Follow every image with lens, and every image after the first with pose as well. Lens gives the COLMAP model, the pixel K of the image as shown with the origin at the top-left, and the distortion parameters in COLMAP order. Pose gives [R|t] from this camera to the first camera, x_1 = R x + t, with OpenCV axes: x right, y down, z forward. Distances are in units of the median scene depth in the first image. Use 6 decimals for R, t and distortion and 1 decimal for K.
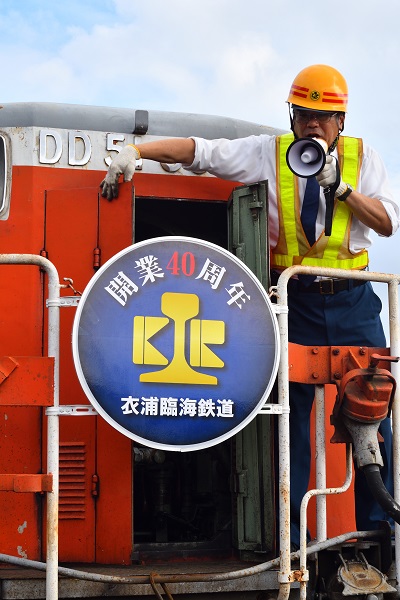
lens RADIAL K [[1036.9, 0, 199.6], [0, 1036.9, 302.3], [0, 0, 1]] dist [-0.144536, 0.000000]
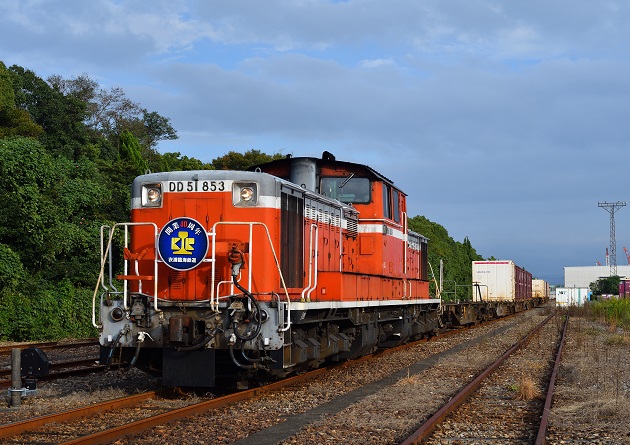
lens RADIAL K [[1131.8, 0, 315.9], [0, 1131.8, 222.5], [0, 0, 1]] dist [-0.027475, 0.000000]
pose [[0.878706, -0.008265, -0.477291, 2.491377], [0.058362, 0.994210, 0.090229, -0.403953], [0.473782, -0.107141, 0.874101, -2.542657]]
